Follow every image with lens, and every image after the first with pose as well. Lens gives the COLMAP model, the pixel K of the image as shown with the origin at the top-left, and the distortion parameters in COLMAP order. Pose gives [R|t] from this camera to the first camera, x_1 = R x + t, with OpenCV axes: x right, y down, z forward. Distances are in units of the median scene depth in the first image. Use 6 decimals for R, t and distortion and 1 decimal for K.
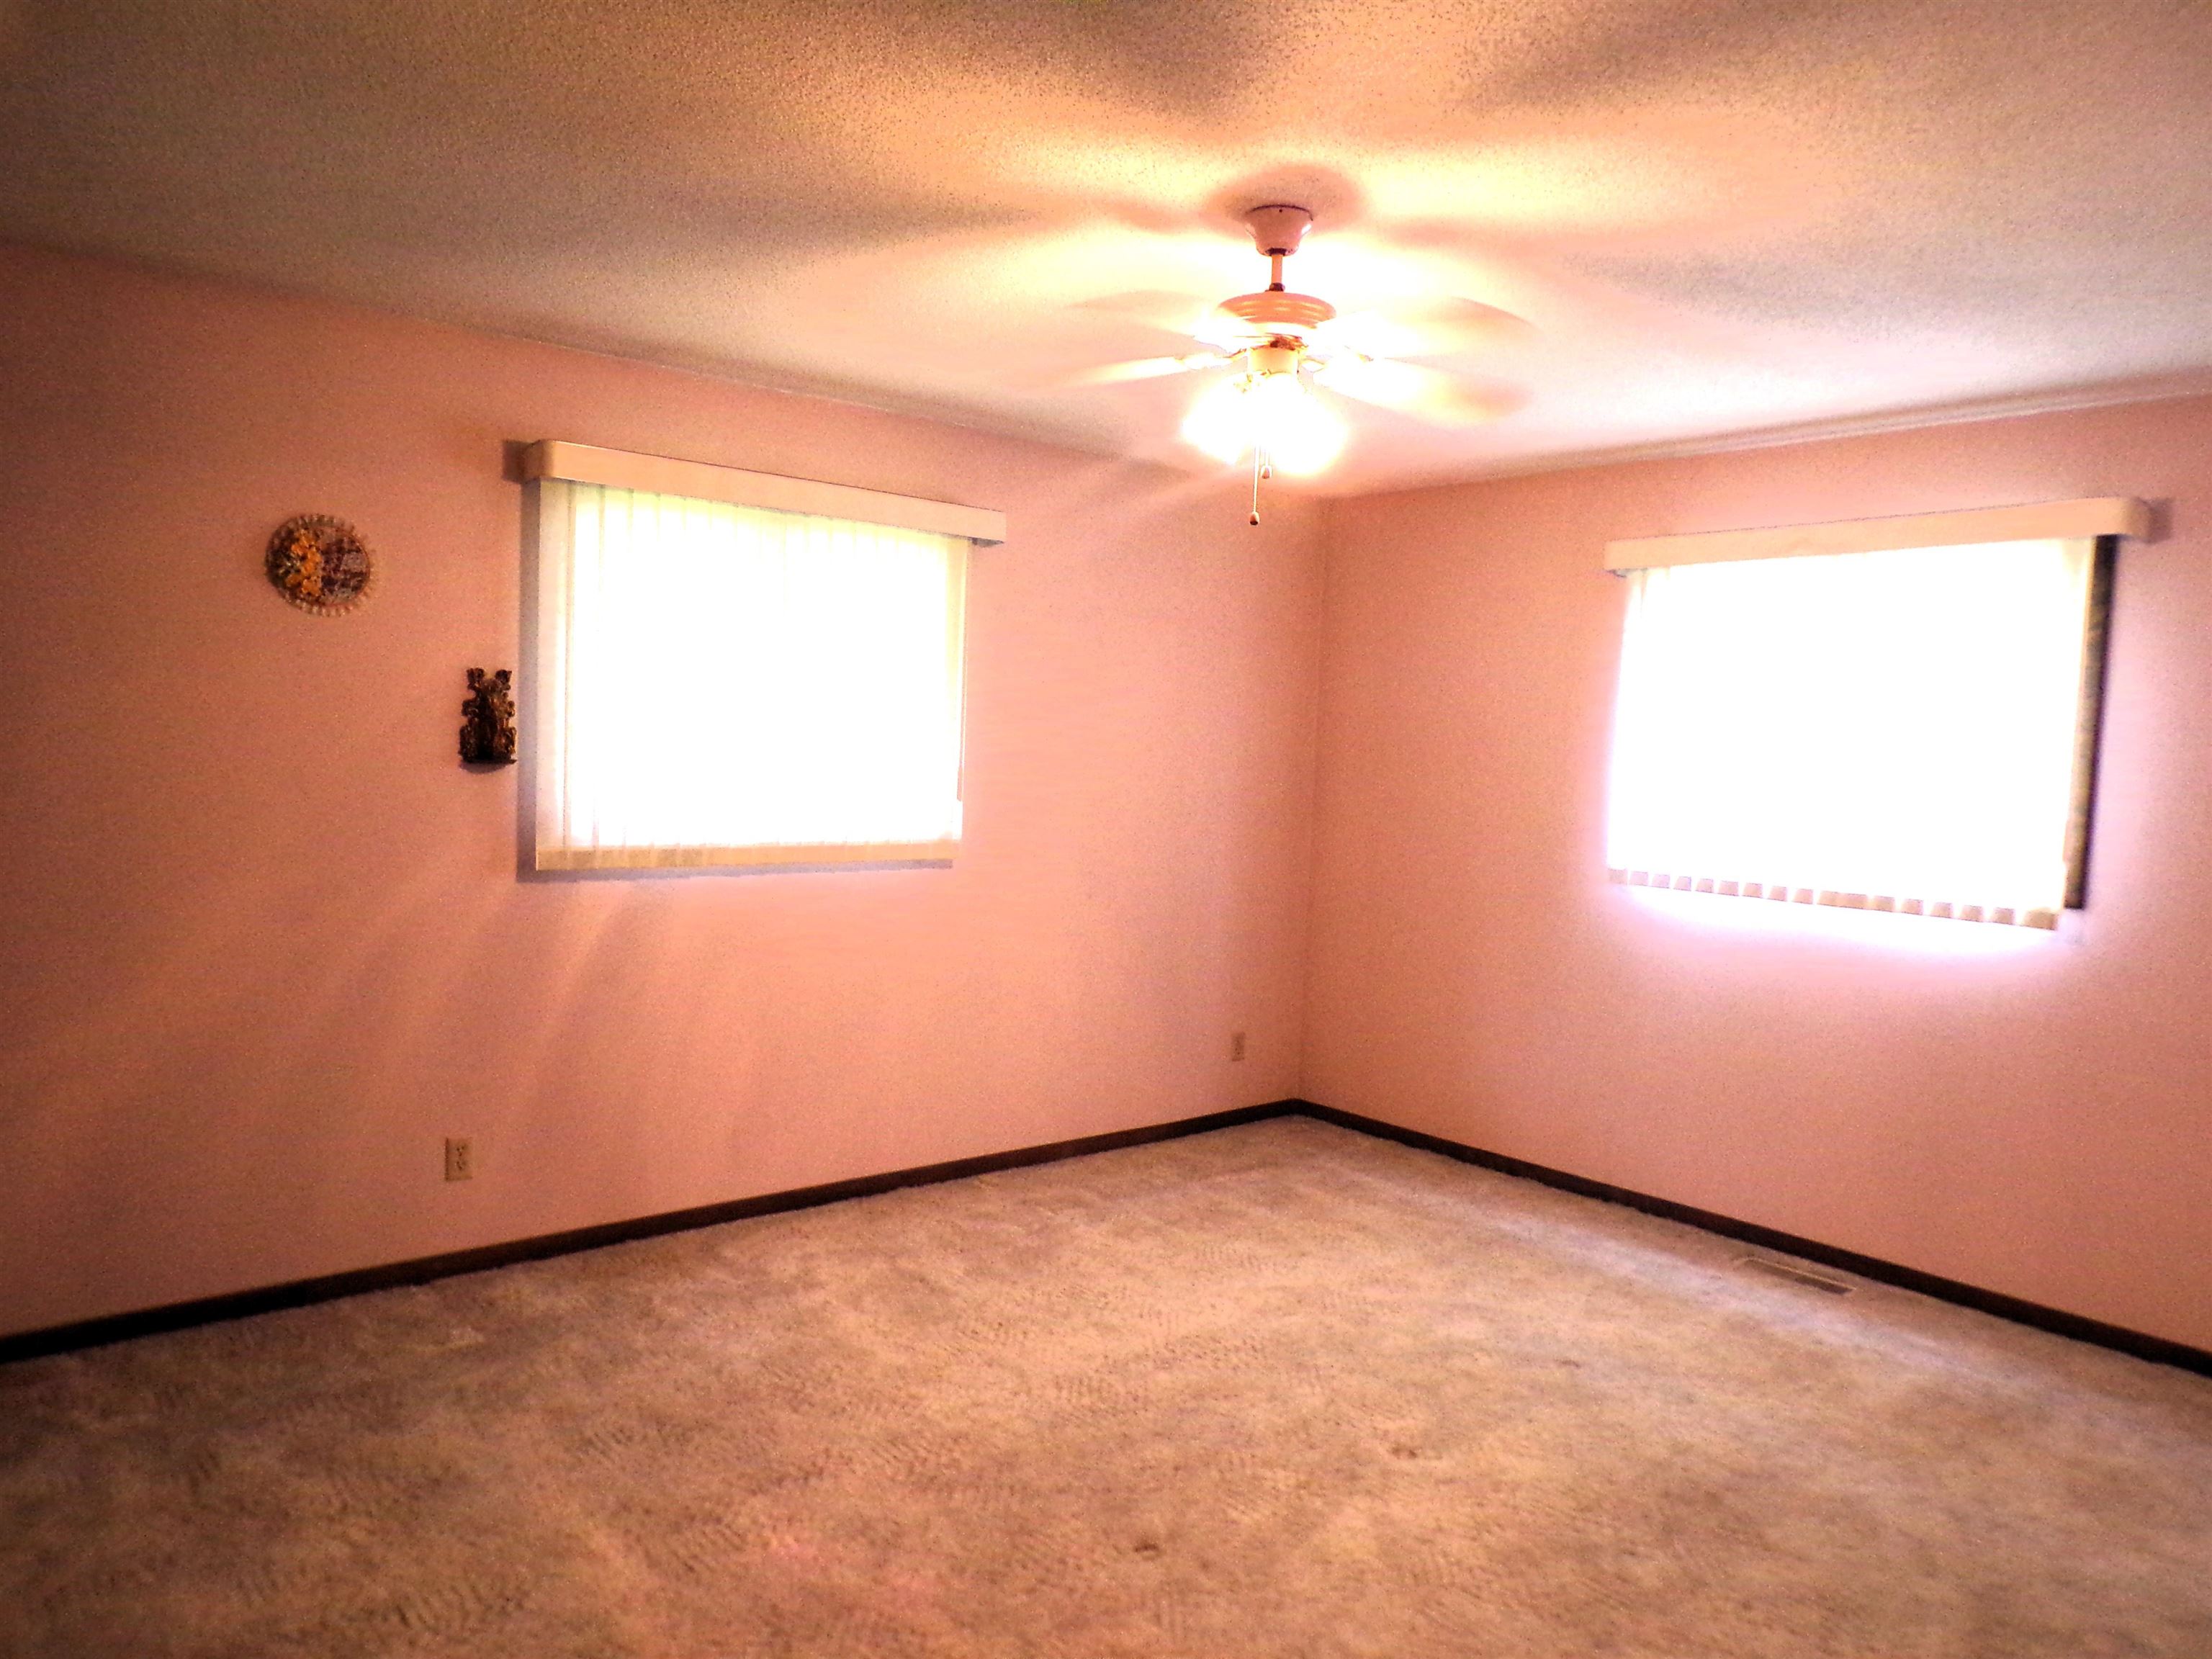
lens RADIAL K [[1540.4, 0, 1106.2], [0, 1540.4, 824.3], [0, 0, 1]] dist [0.038219, 0.000488]
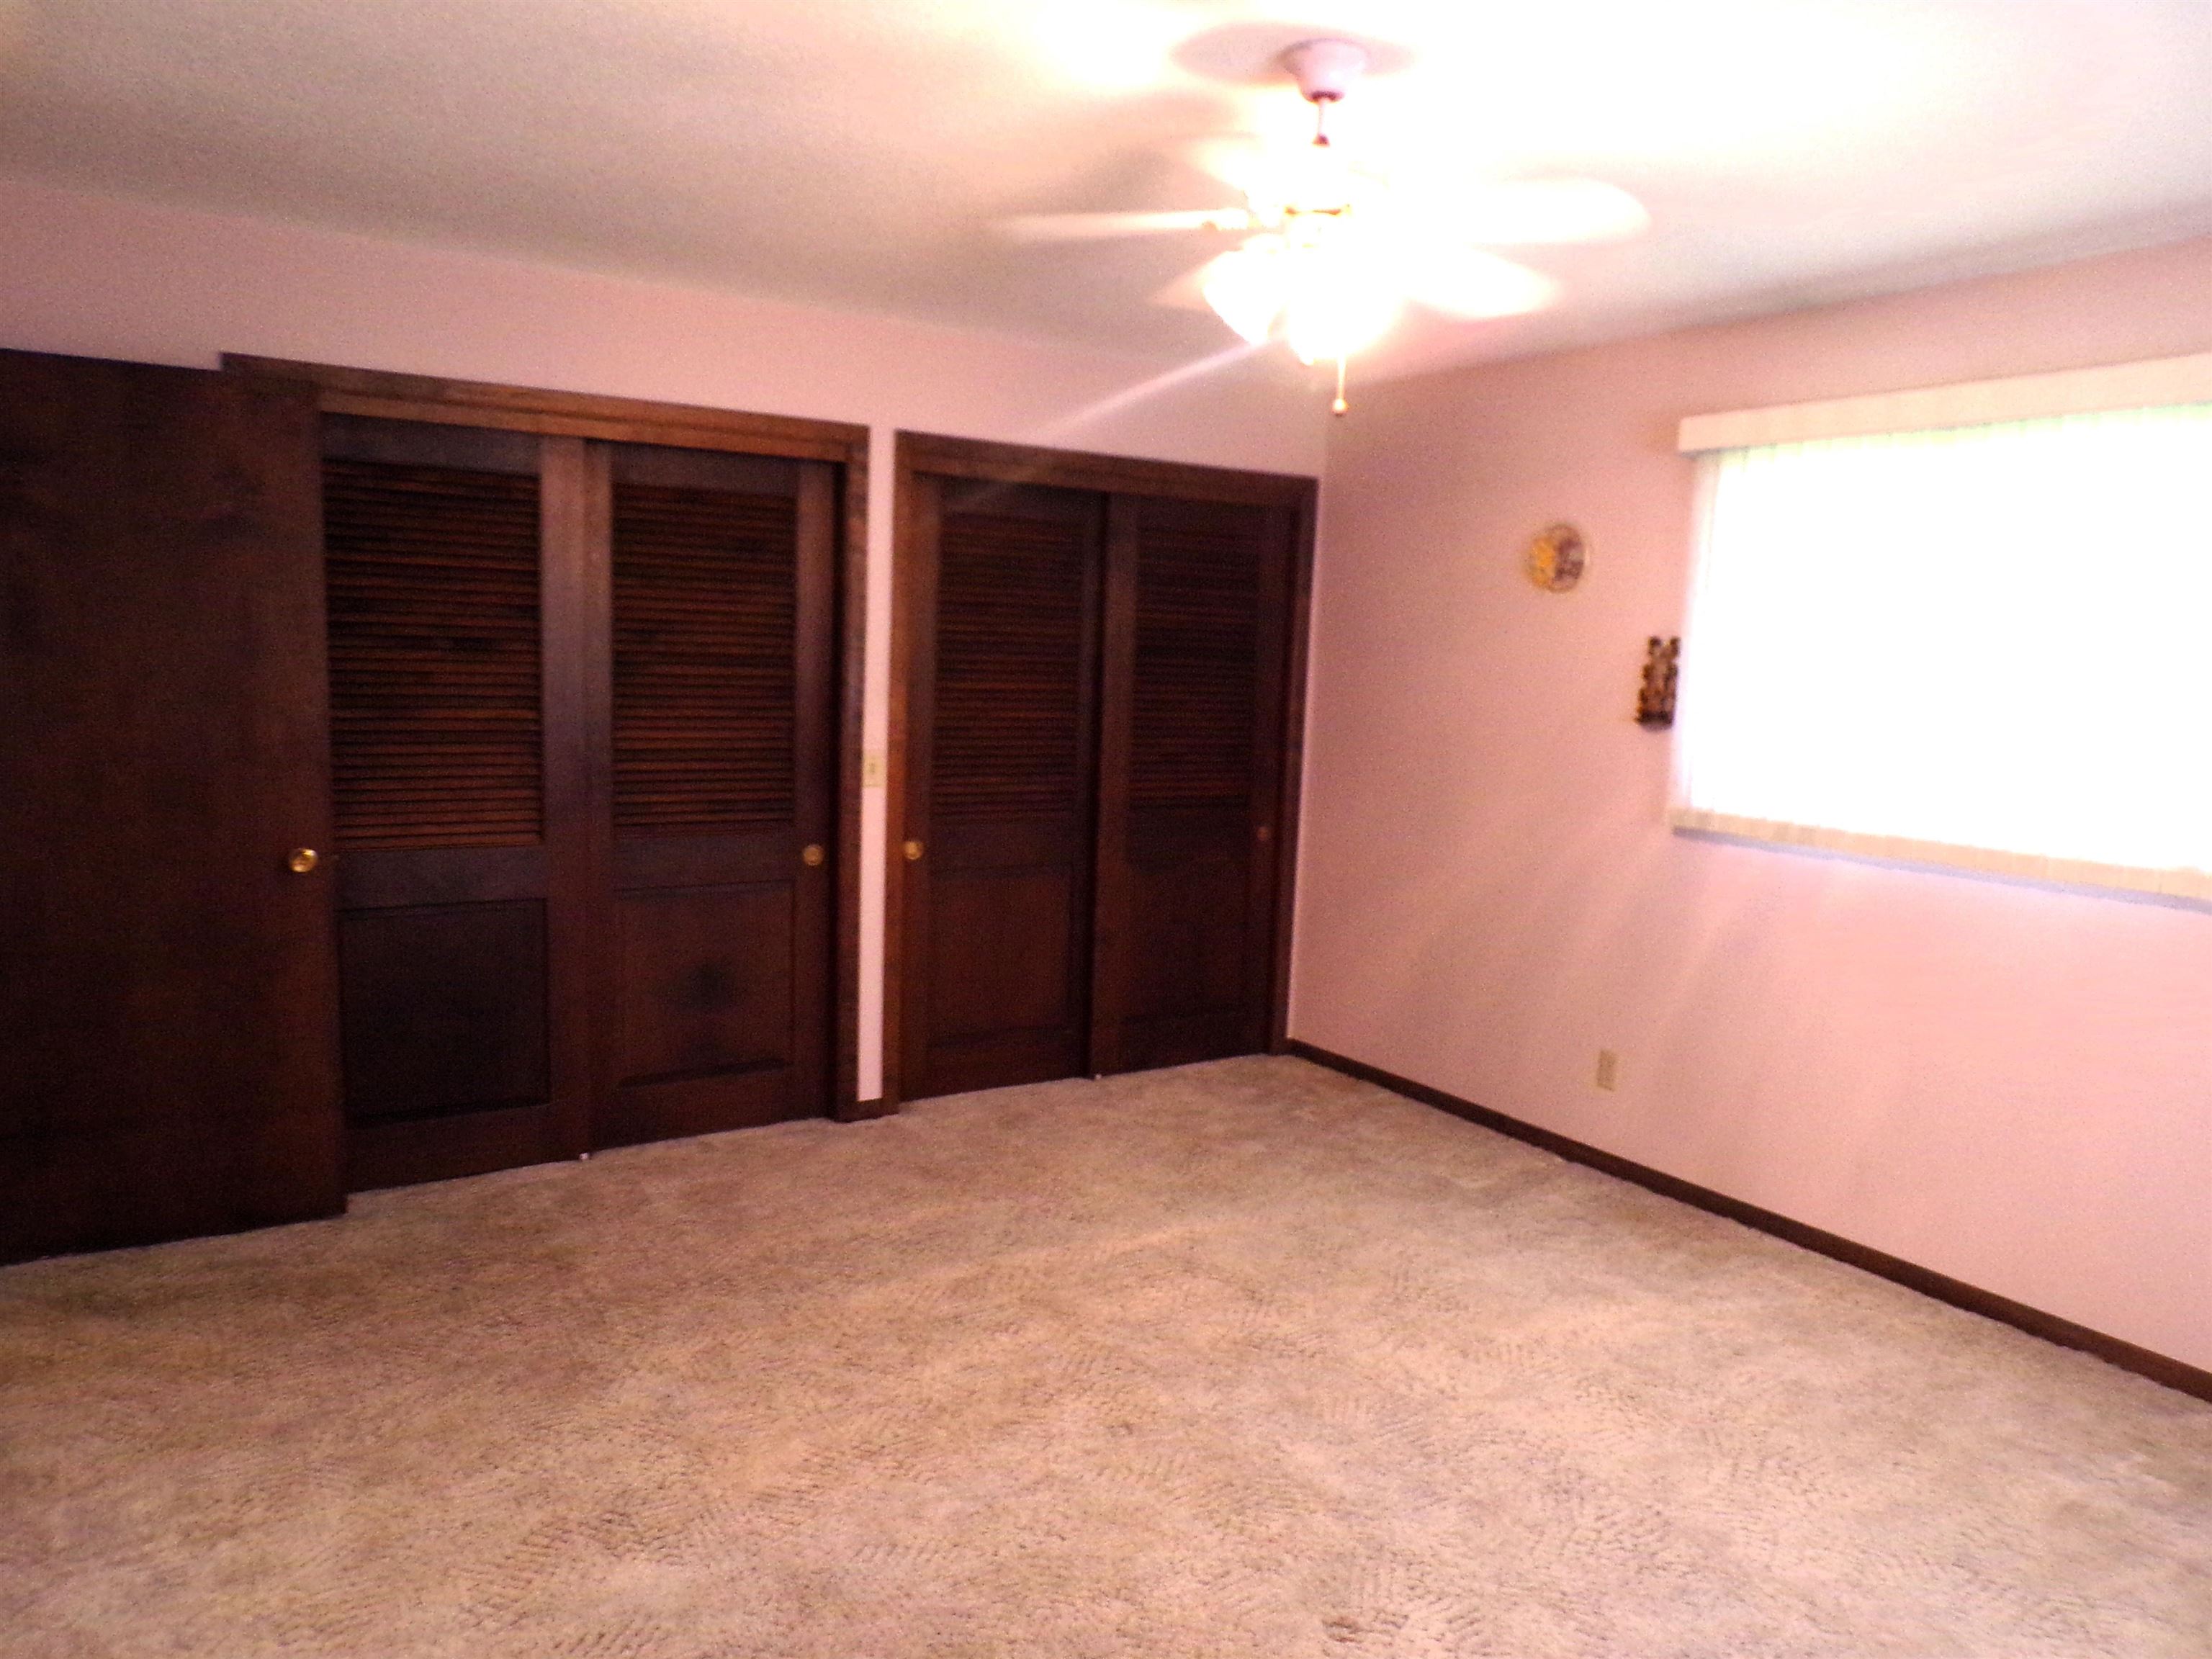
lens RADIAL K [[1511.6, 0, 1086.7], [0, 1511.6, 841.8], [0, 0, 1]] dist [-0.024041, 0.003210]
pose [[-0.137944, 0.087455, -0.986571, 0.725978], [-0.096721, 0.990144, 0.101295, -0.025591], [0.985706, 0.109395, -0.128126, 0.762636]]
